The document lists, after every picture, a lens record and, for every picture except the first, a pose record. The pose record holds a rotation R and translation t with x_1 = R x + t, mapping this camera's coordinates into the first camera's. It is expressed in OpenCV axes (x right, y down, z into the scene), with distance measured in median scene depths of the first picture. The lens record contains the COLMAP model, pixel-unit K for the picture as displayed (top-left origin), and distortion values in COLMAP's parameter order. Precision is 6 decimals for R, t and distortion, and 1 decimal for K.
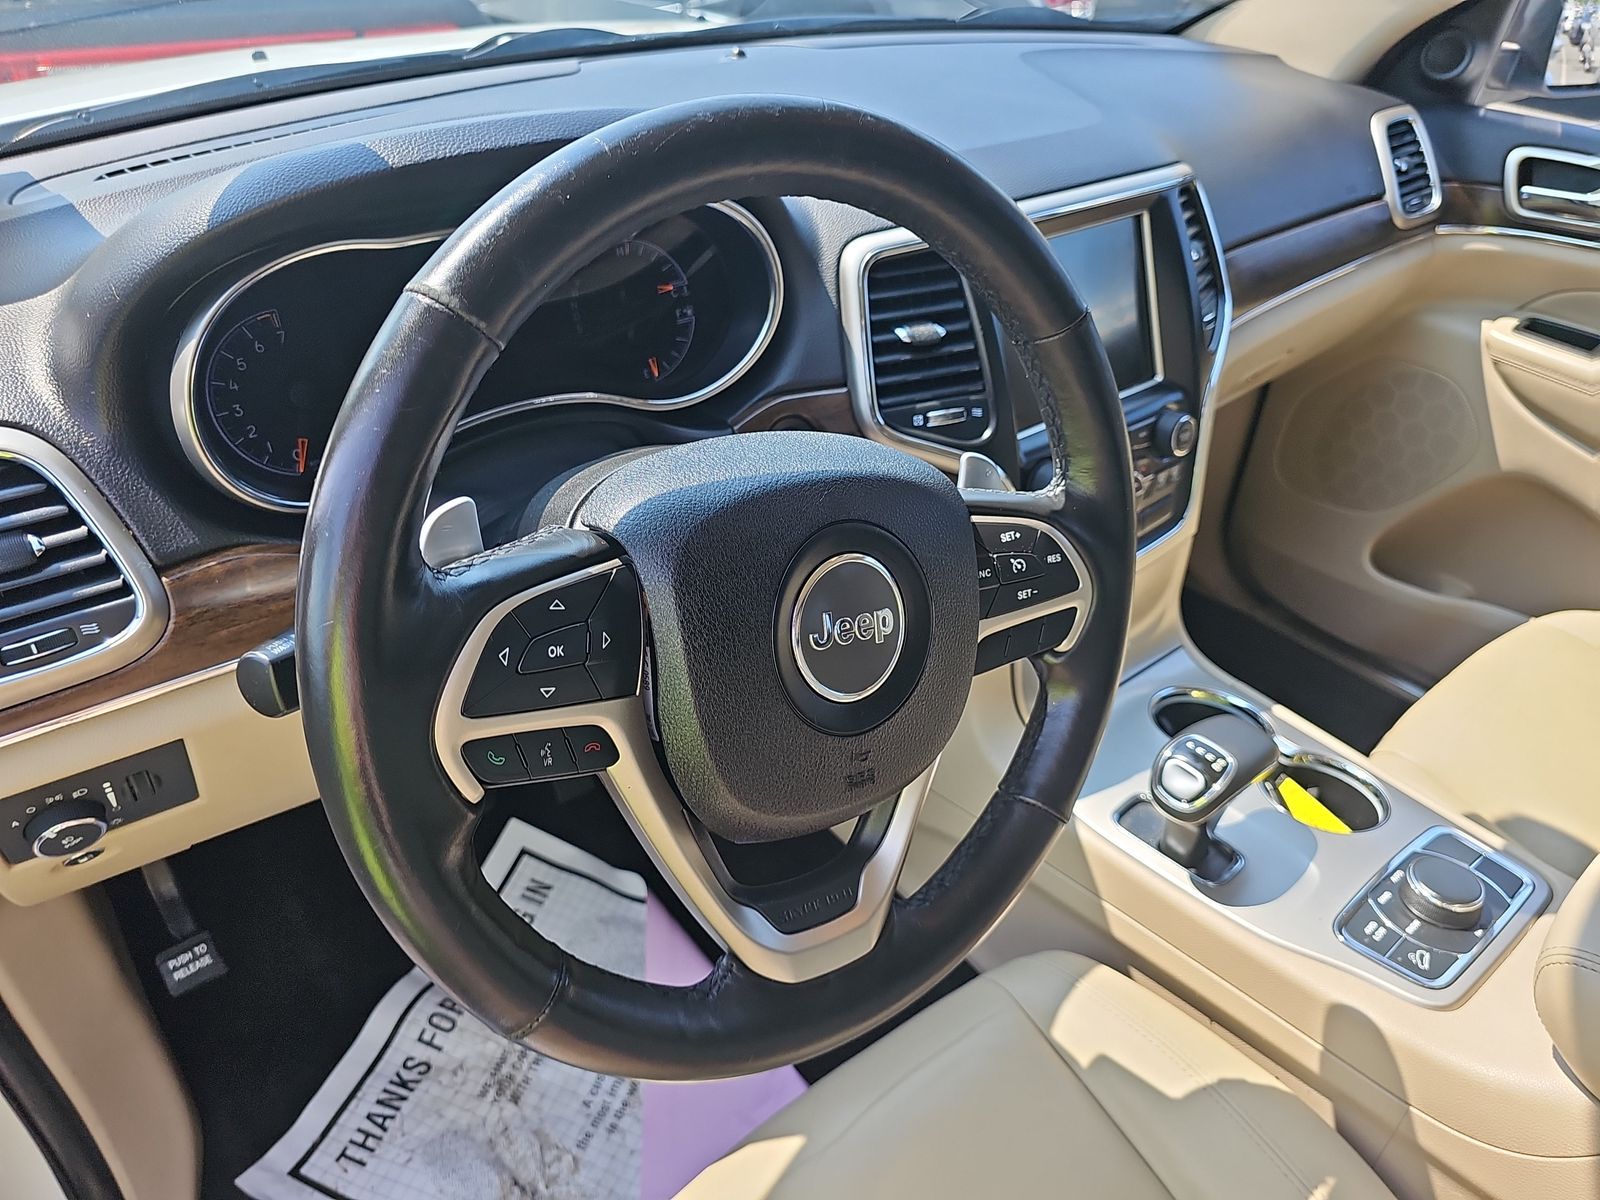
lens RADIAL K [[1088.3, 0, 796.7], [0, 1088.3, 585.4], [0, 0, 1]] dist [0.022536, -0.035693]
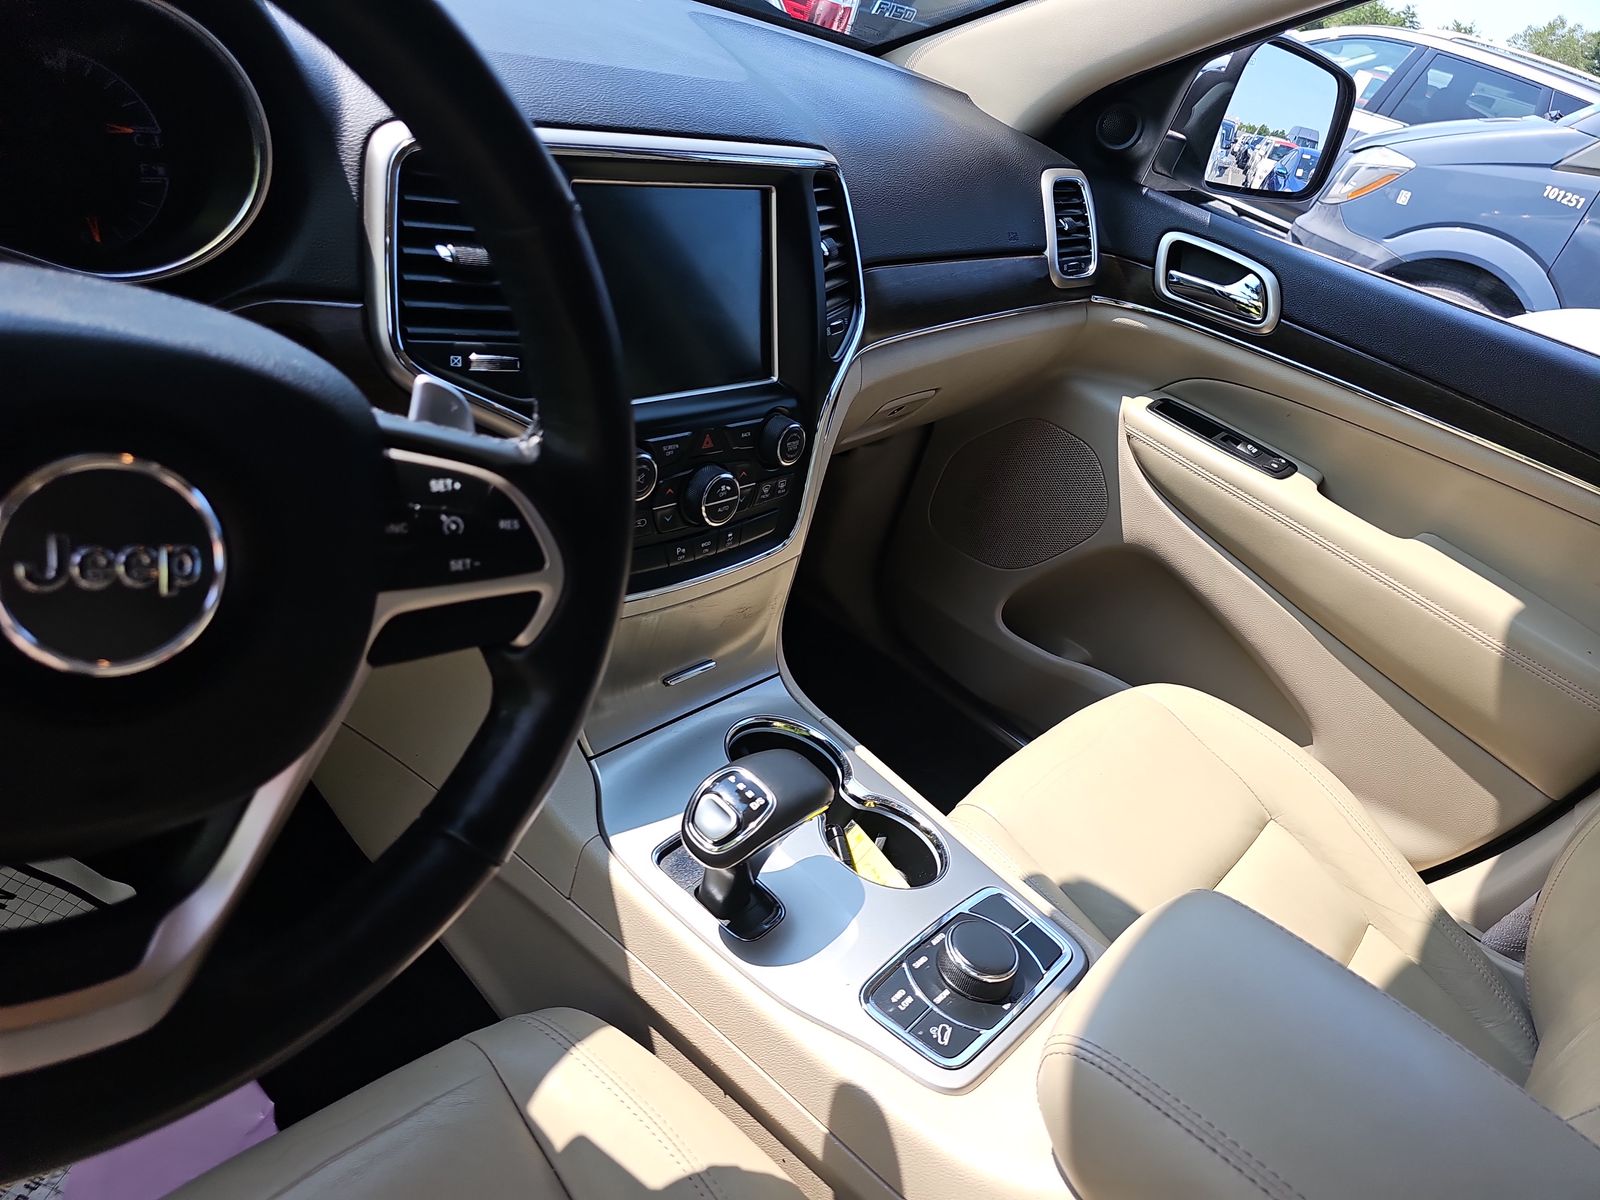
lens RADIAL K [[1088.3, 0, 772.1], [0, 1088.3, 597.2], [0, 0, 1]] dist [0.022536, -0.035693]
pose [[0.965289, 0.120177, 0.231895, 0.143378], [-0.118292, 0.992734, -0.022068, 0.012860], [-0.232862, -0.006129, 0.972490, 0.116451]]
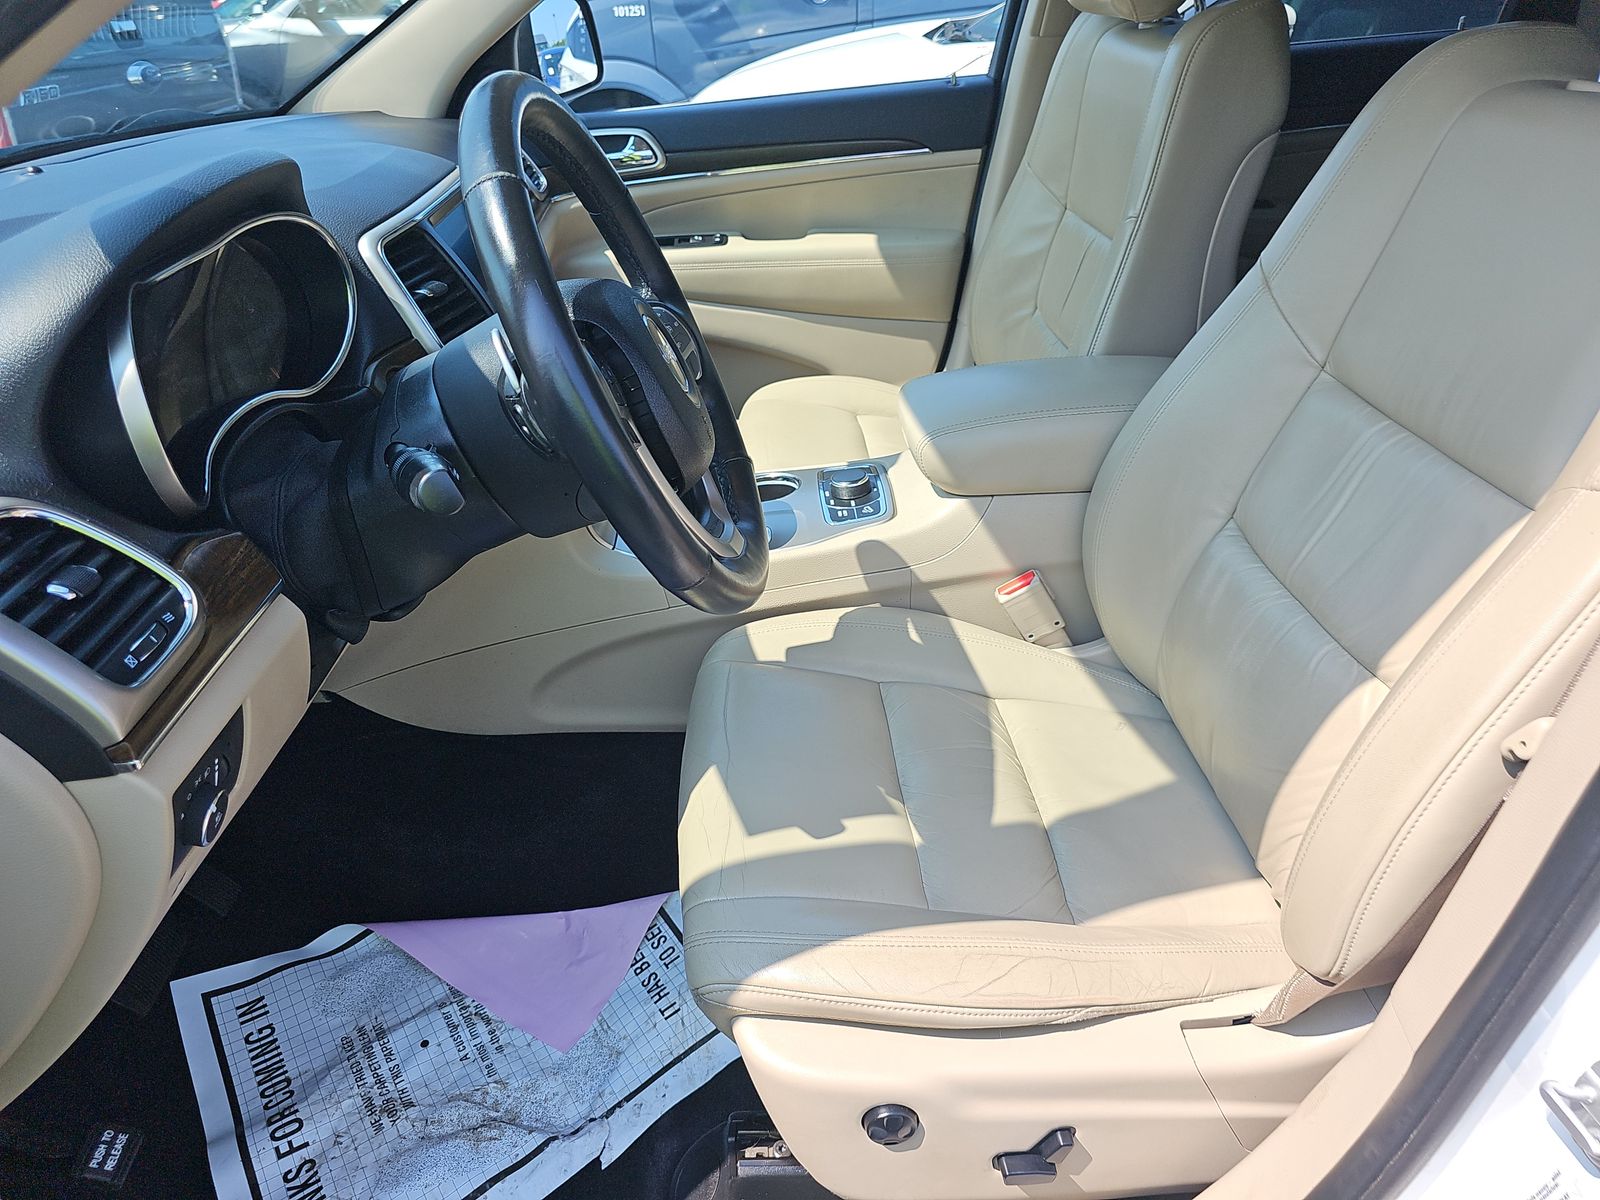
lens RADIAL K [[1088.3, 0, 809.2], [0, 1088.3, 612.9], [0, 0, 1]] dist [0.022536, -0.035693]
pose [[0.574277, -0.471915, 0.668956, -0.643297], [0.516113, 0.842993, 0.151623, 0.132012], [-0.635479, 0.258184, 0.727673, -0.178966]]
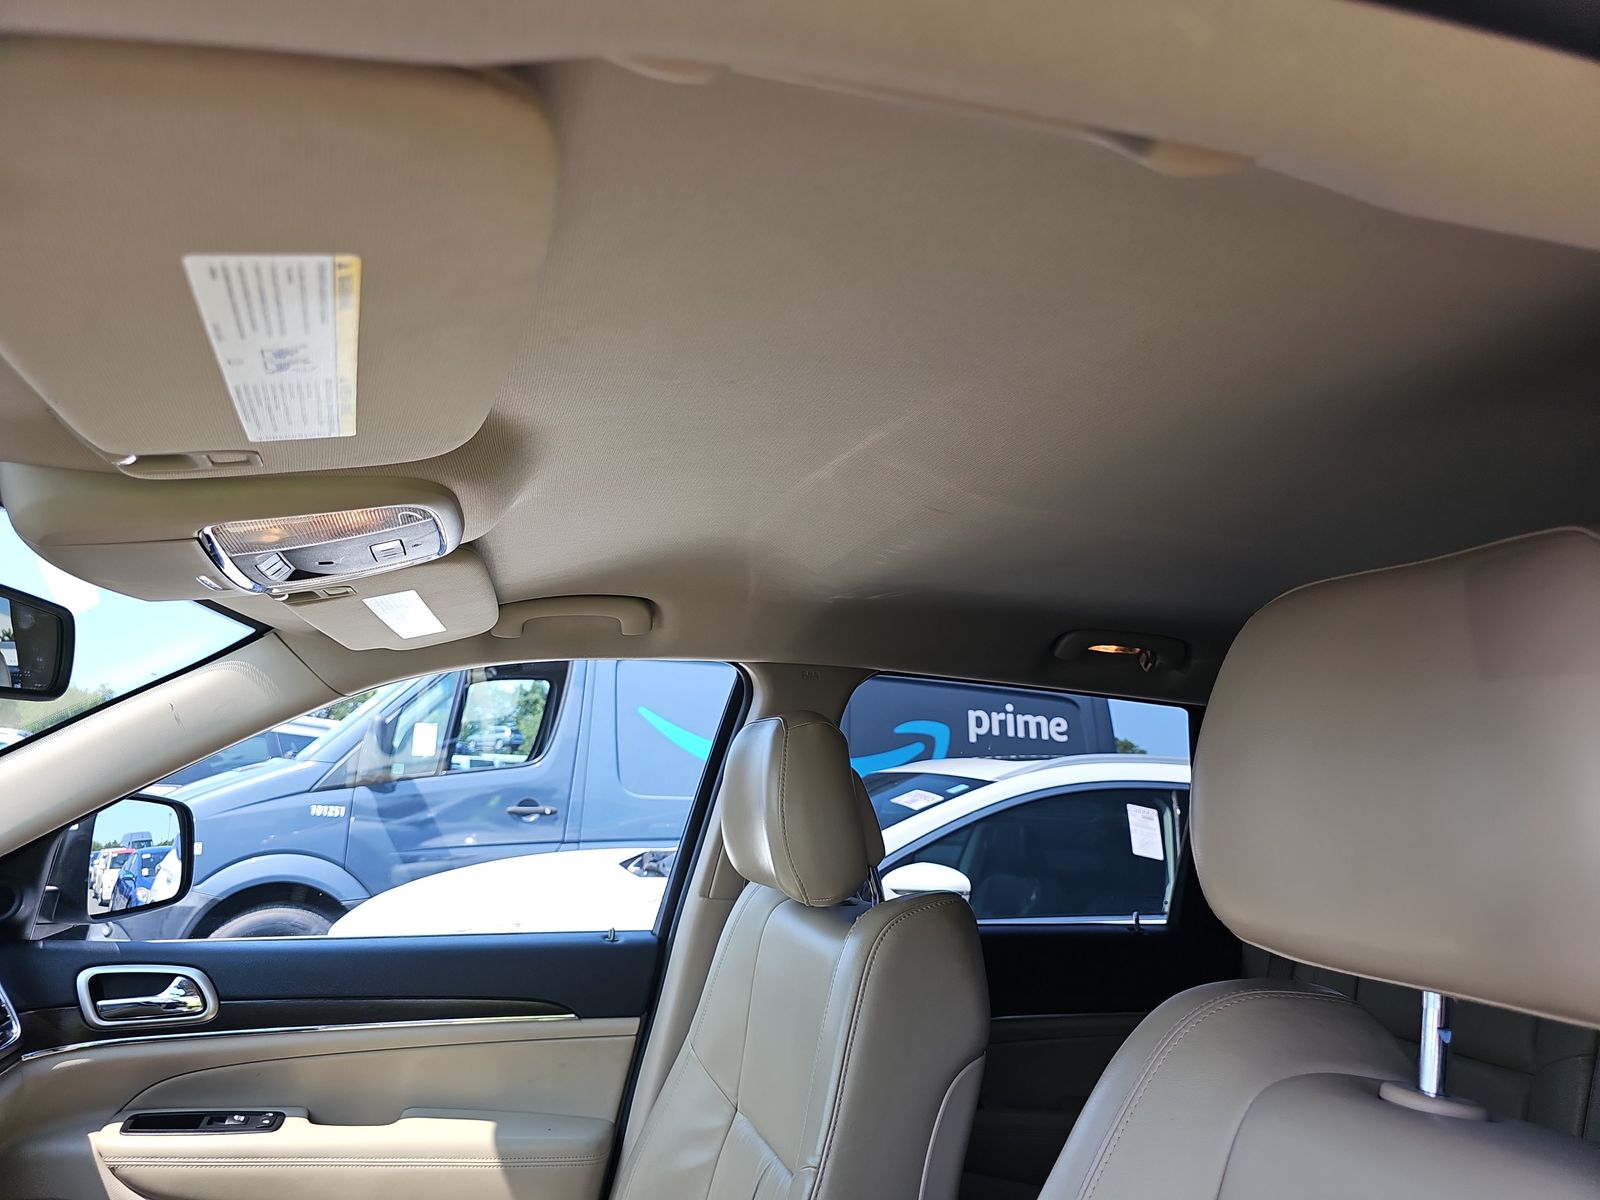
lens RADIAL K [[1088.3, 0, 806.6], [0, 1088.3, 583.2], [0, 0, 1]] dist [0.022536, -0.035693]
pose [[0.377021, 0.158629, 0.912519, -0.190551], [0.492129, 0.800332, -0.342458, 0.036287], [-0.784642, 0.578191, 0.223676, -0.074377]]
